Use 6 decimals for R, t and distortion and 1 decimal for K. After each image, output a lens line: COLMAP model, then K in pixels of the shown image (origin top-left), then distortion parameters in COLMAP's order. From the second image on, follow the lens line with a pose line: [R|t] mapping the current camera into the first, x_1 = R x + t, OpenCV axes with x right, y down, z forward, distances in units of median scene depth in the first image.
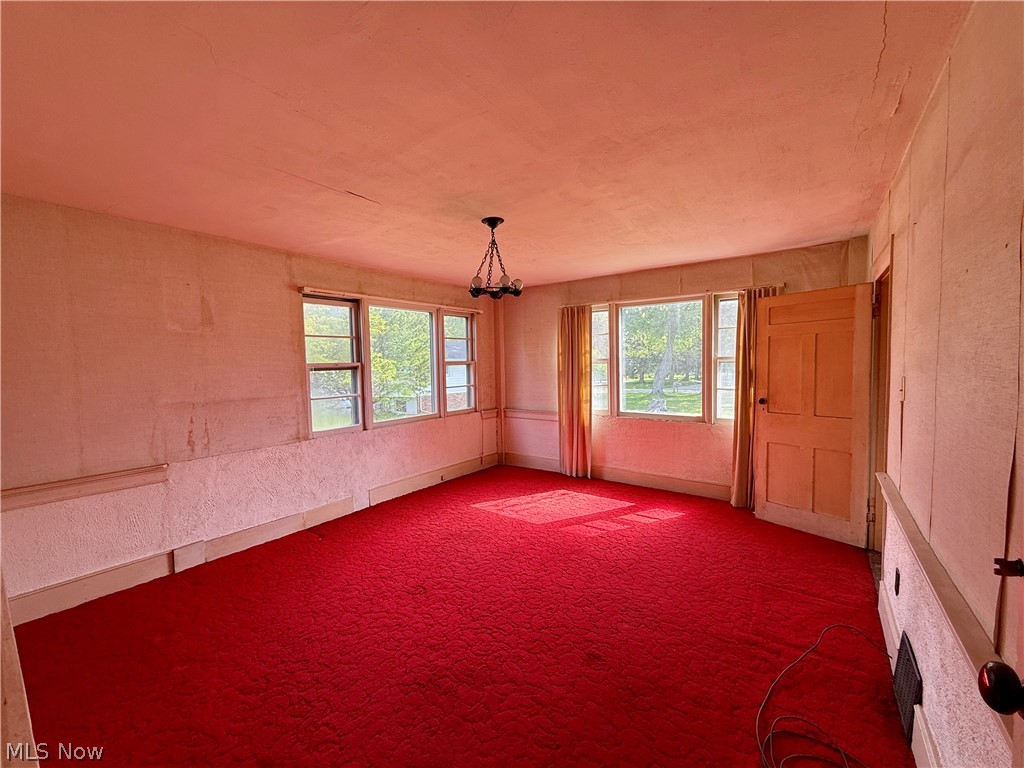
lens RADIAL K [[411.1, 0, 510.1], [0, 411.1, 383.8], [0, 0, 1]] dist [0.000139, 0.000016]
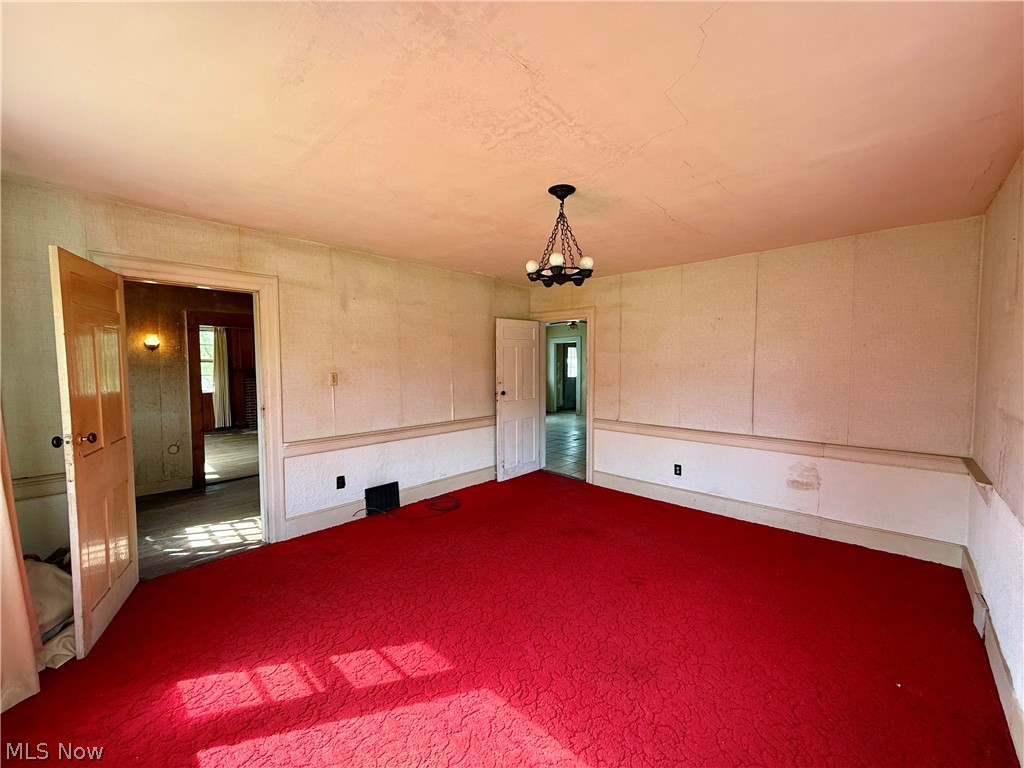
lens RADIAL K [[411.1, 0, 512.8], [0, 411.1, 383.7], [0, 0, 1]] dist [0.000139, 0.000016]
pose [[-0.993574, 0.012598, 0.112479, -0.026597], [0.024507, 0.994156, 0.105137, -0.077460], [-0.110497, 0.107218, -0.988076, 1.457447]]
